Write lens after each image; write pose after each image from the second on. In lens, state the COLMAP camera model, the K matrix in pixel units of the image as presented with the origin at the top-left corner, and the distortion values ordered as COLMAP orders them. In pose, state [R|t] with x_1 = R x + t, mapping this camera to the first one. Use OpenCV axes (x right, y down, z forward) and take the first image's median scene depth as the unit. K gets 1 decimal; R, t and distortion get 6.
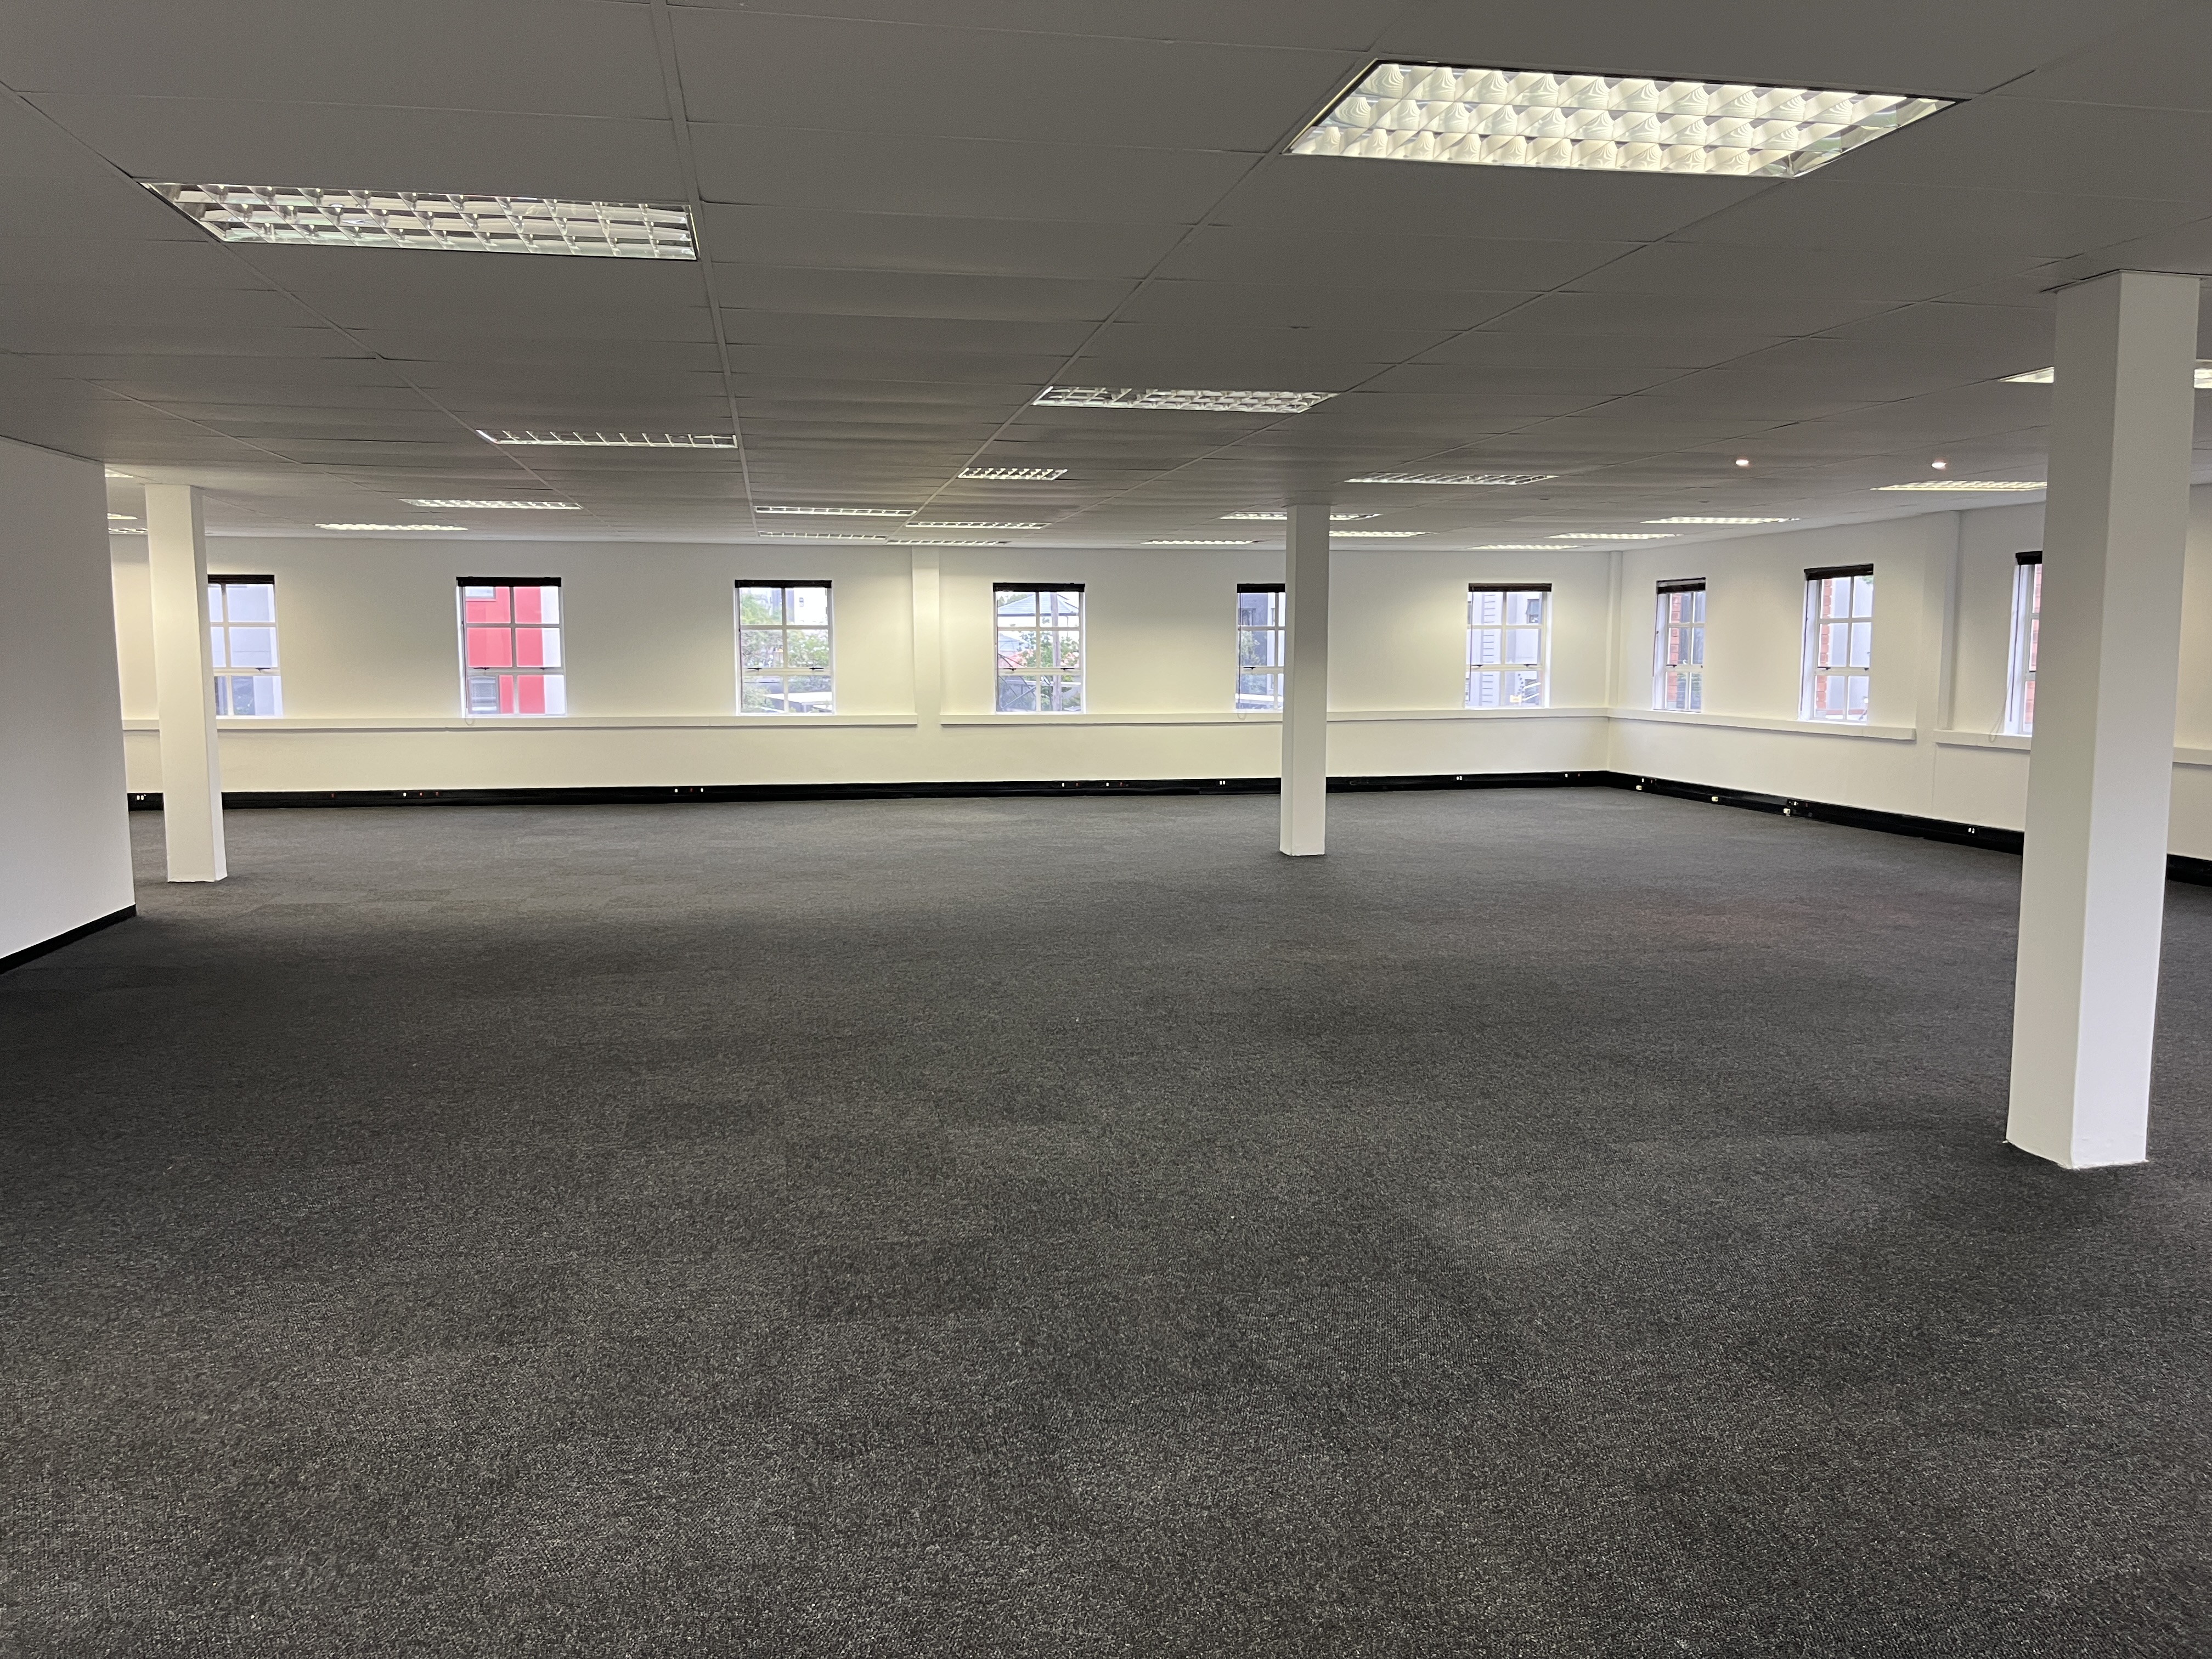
lens RADIAL K [[1664.8, 0, 1101.5], [0, 1664.8, 818.0], [0, 0, 1]] dist [0.060914, -0.084771]
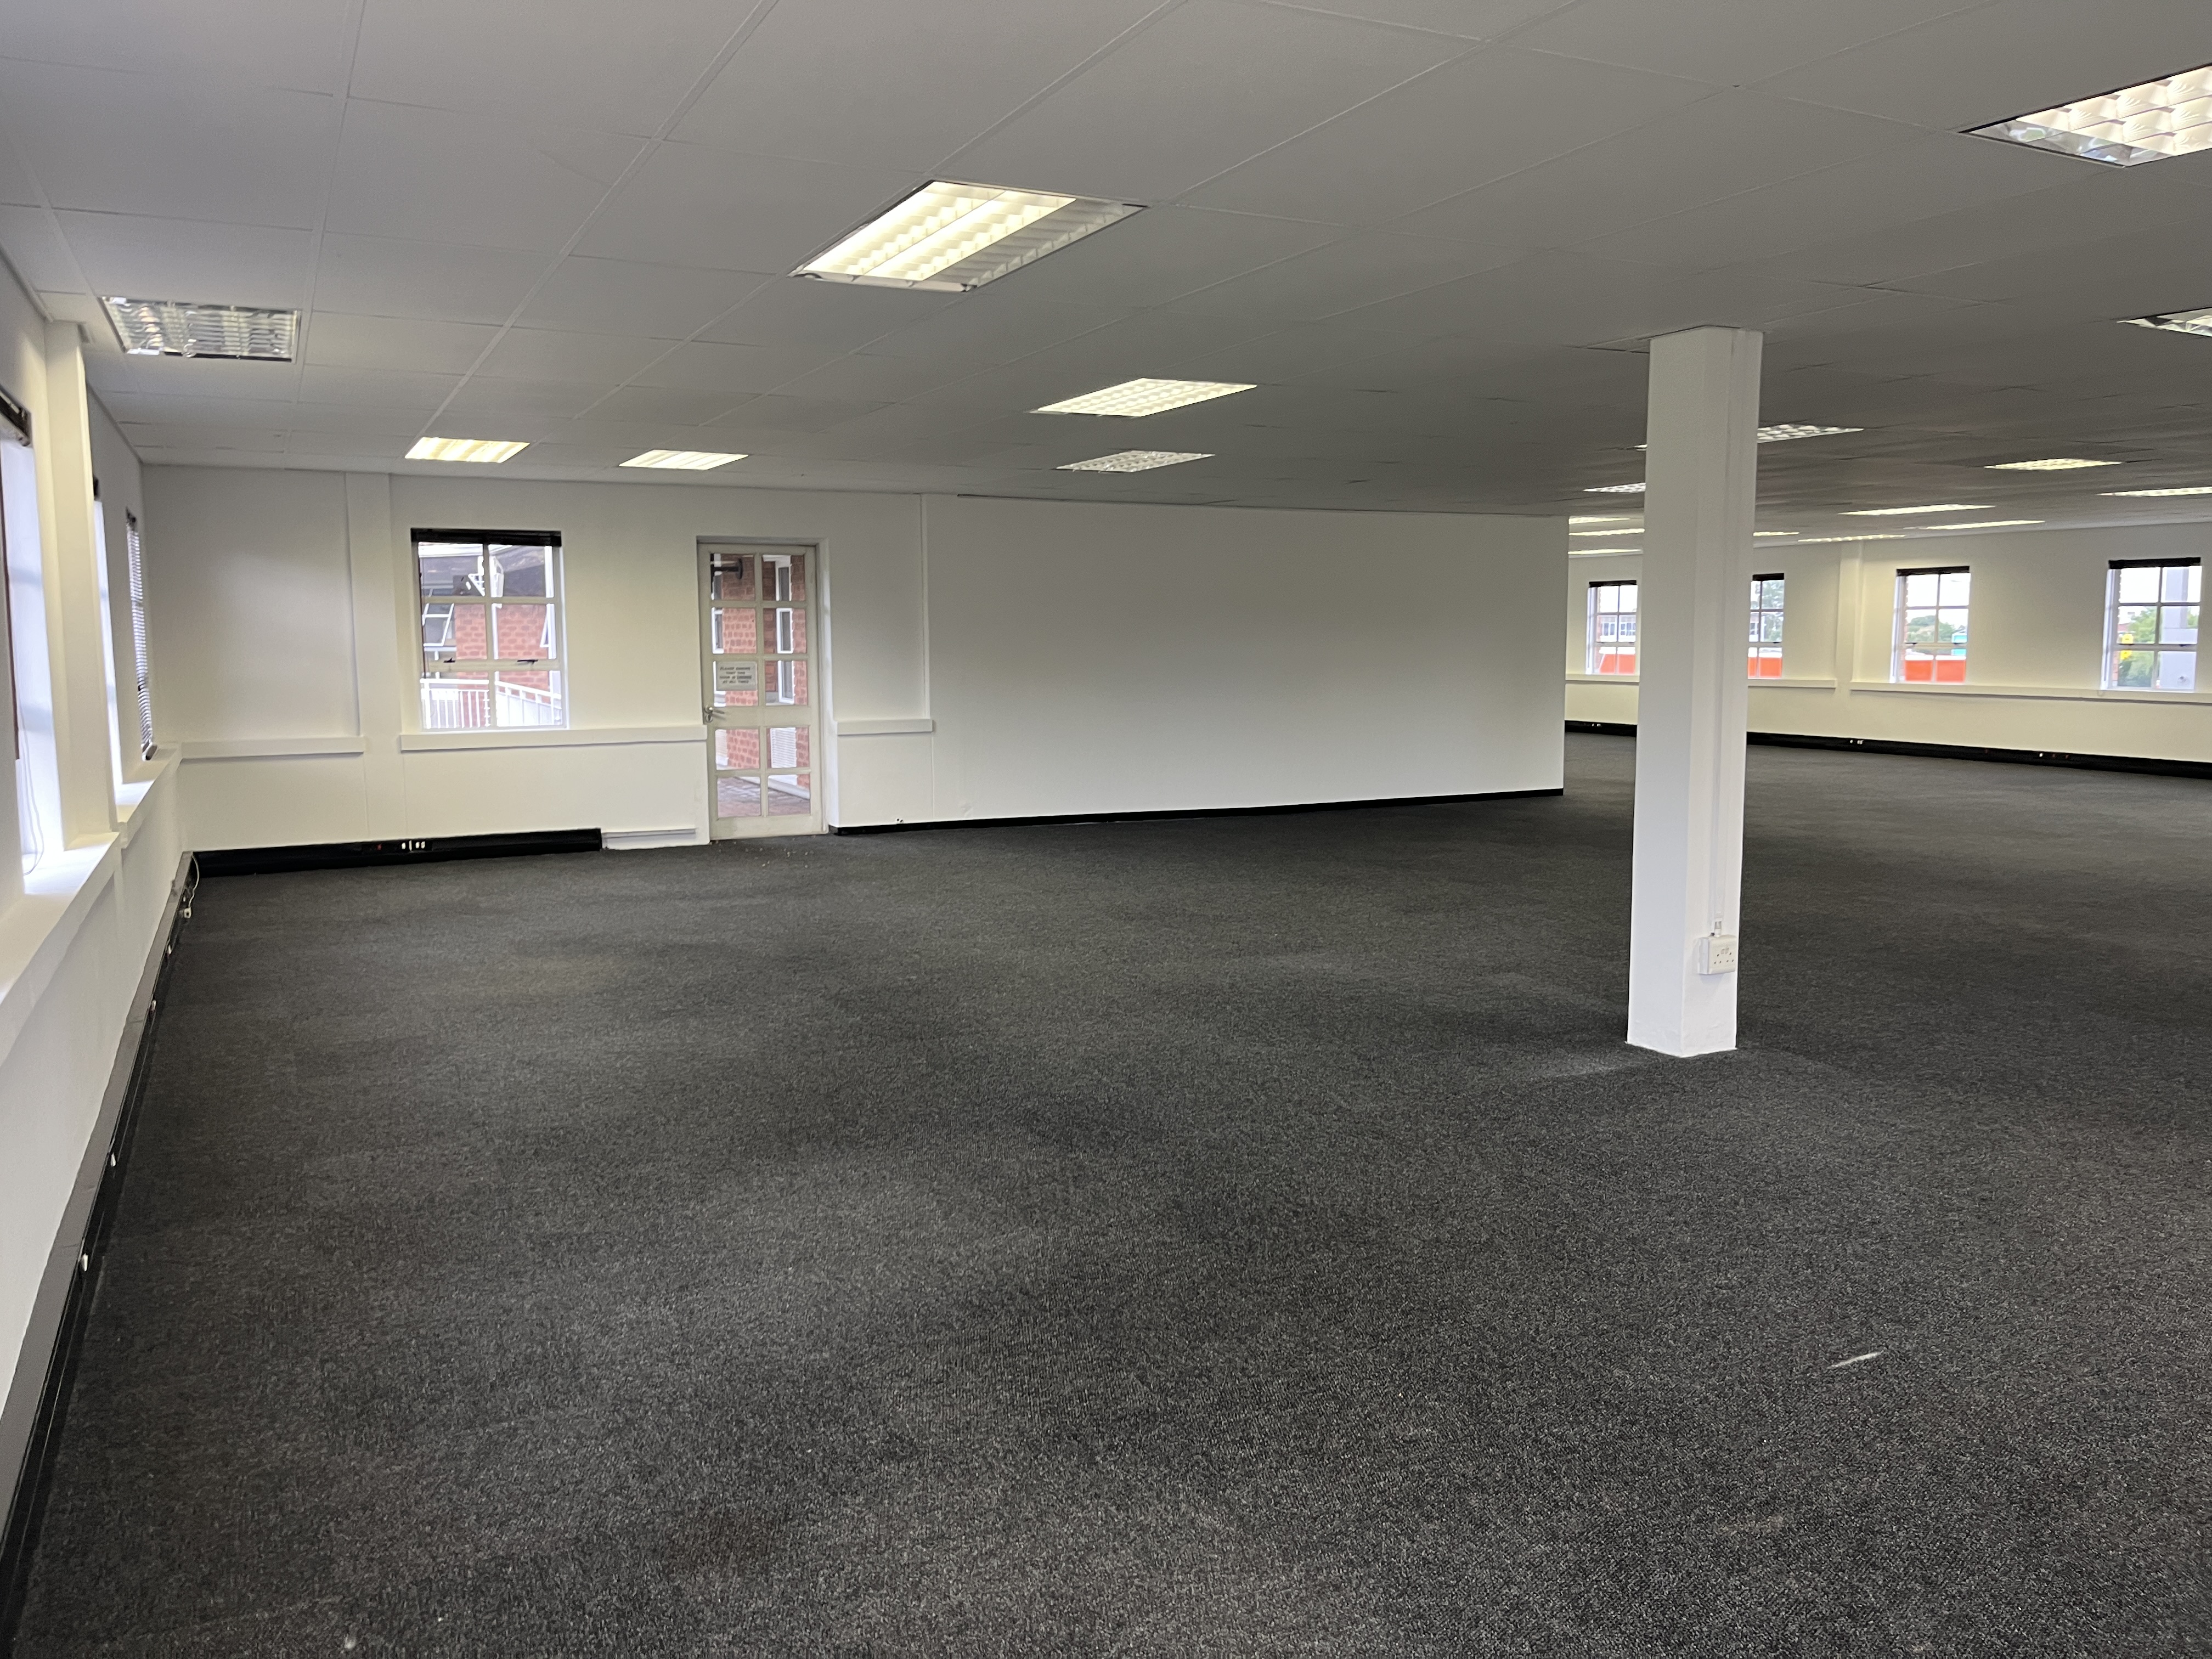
lens RADIAL K [[1664.8, 0, 1101.5], [0, 1664.8, 818.0], [0, 0, 1]] dist [0.060914, -0.084771]
pose [[0.281288, 0.108175, -0.953507, 0.502001], [-0.093667, 0.991976, 0.084908, -0.008779], [0.955041, 0.065428, 0.289163, 0.064582]]
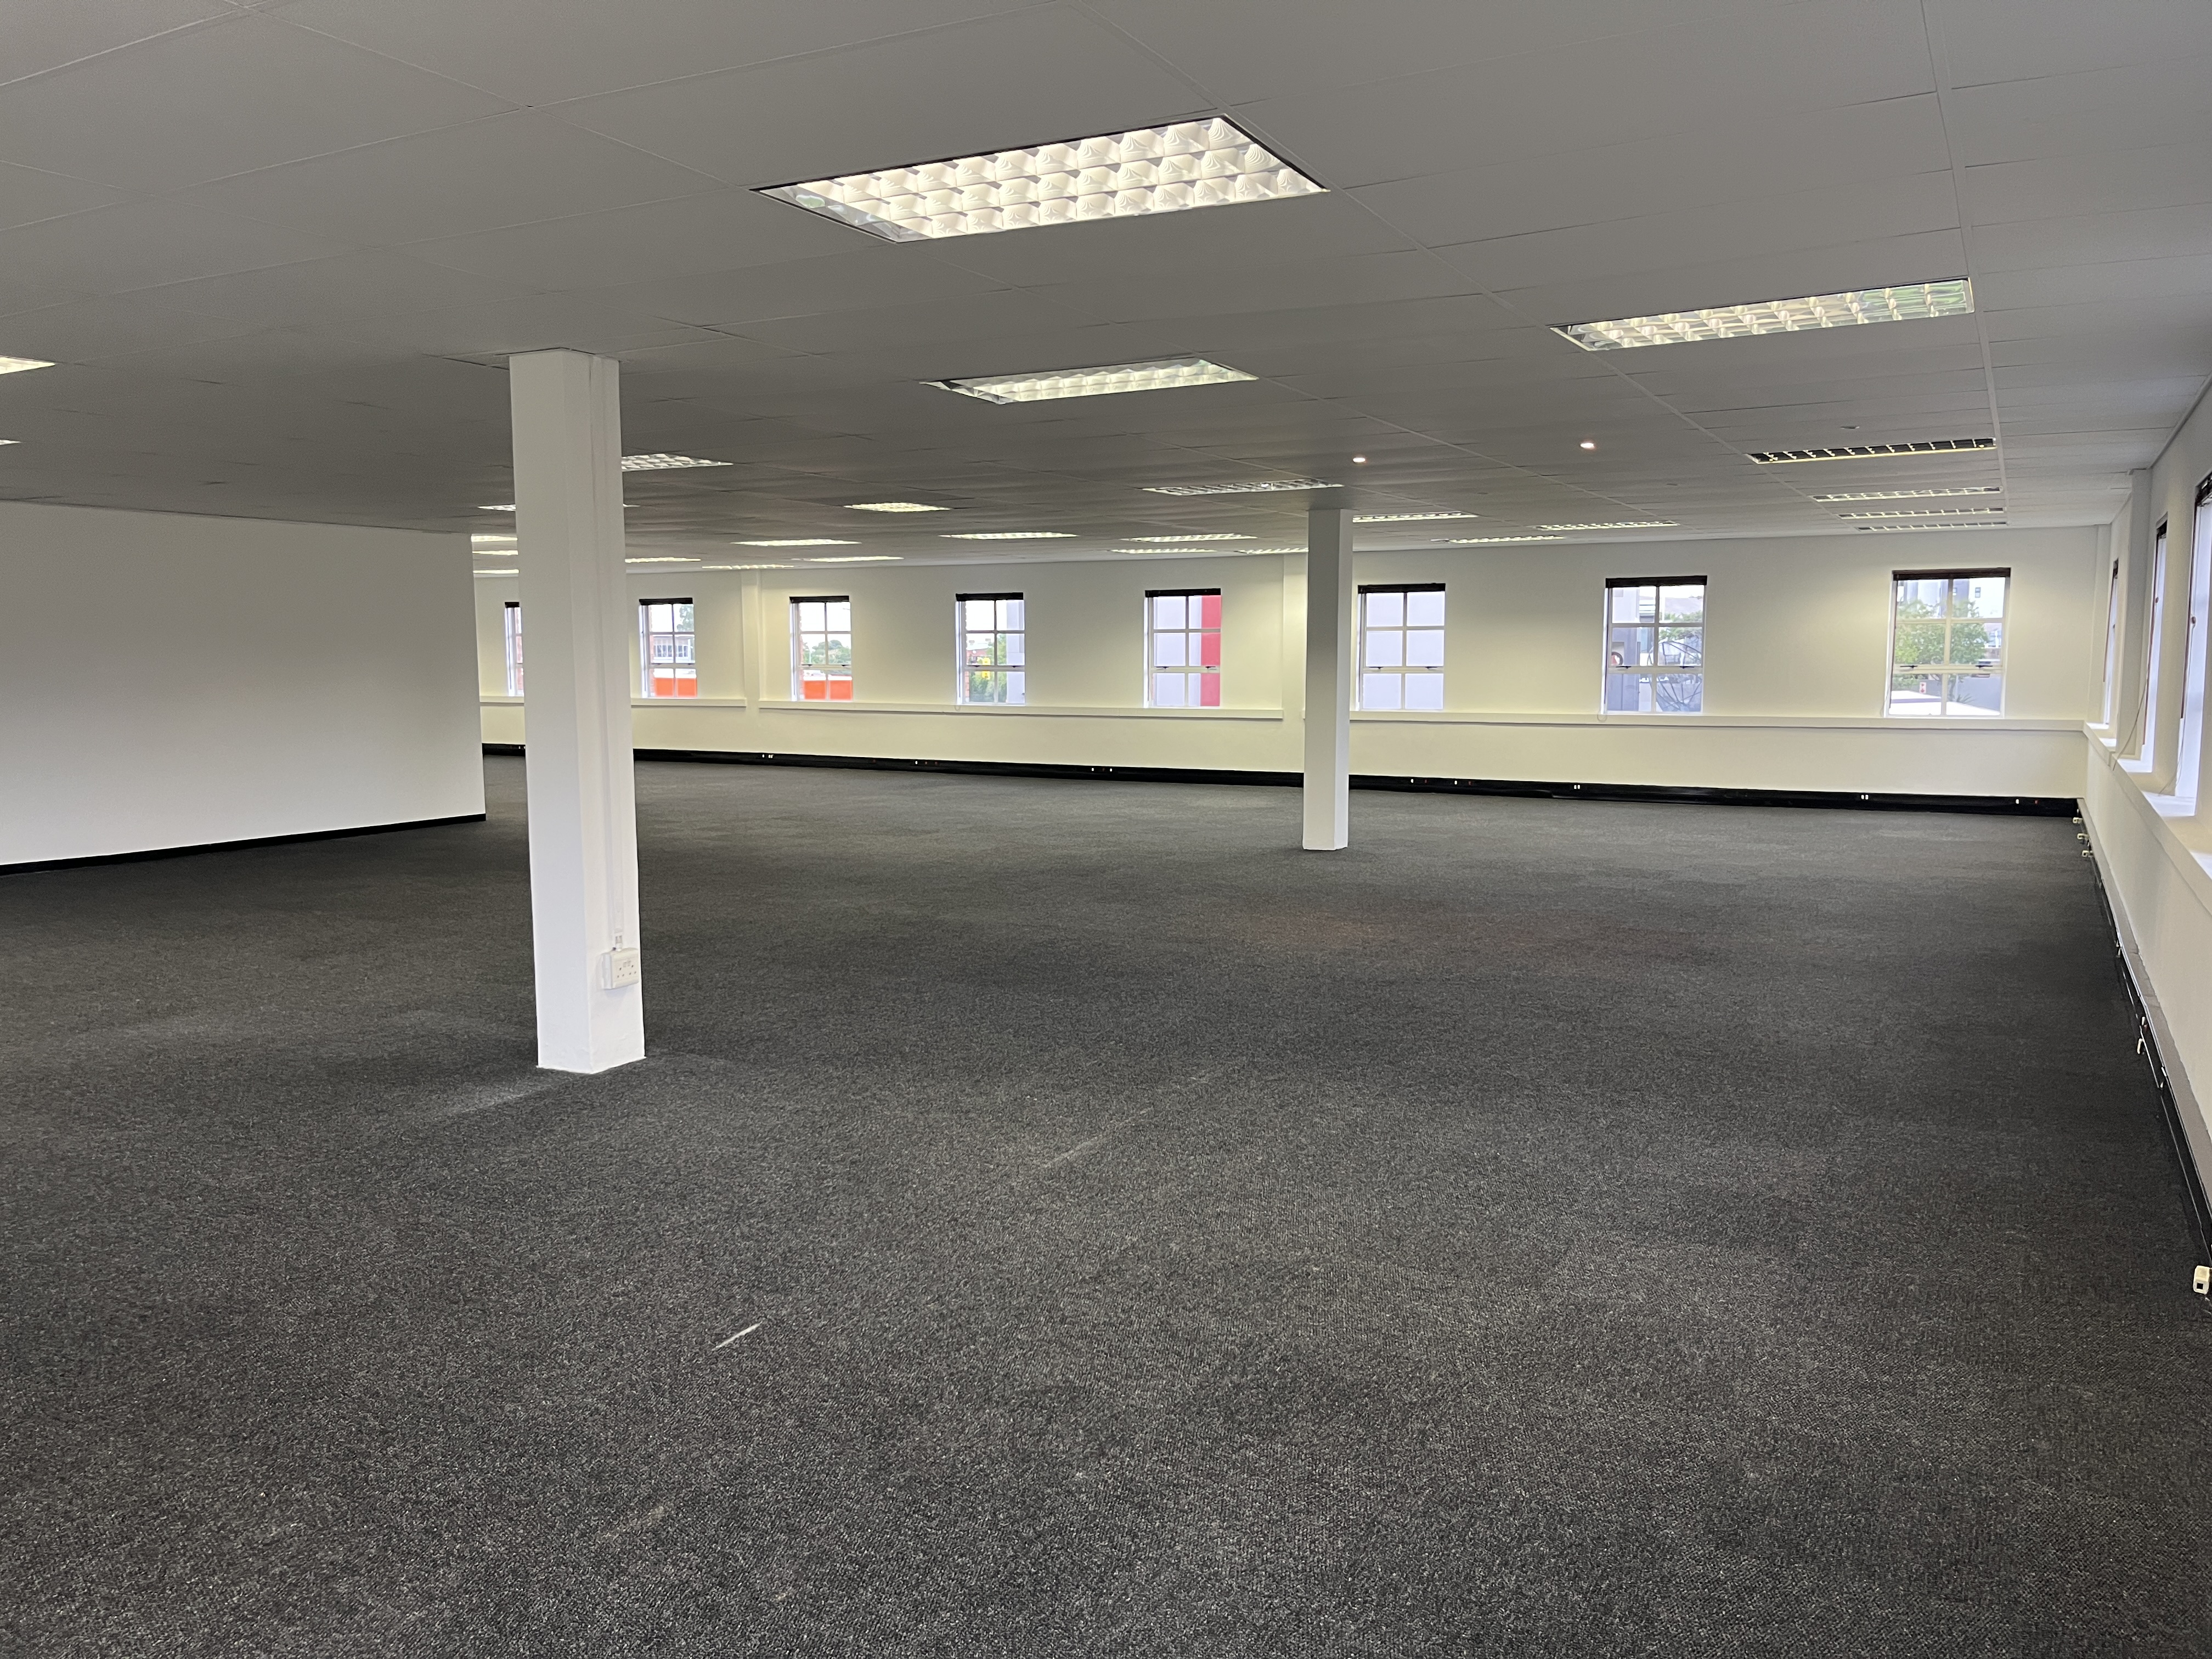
lens RADIAL K [[1664.8, 0, 1101.5], [0, 1664.8, 818.0], [0, 0, 1]] dist [0.060914, -0.084771]
pose [[0.773606, 0.062265, -0.630601, 0.513249], [-0.061860, 0.997828, 0.022636, -0.009050], [0.630641, 0.021498, 0.775777, 0.087094]]
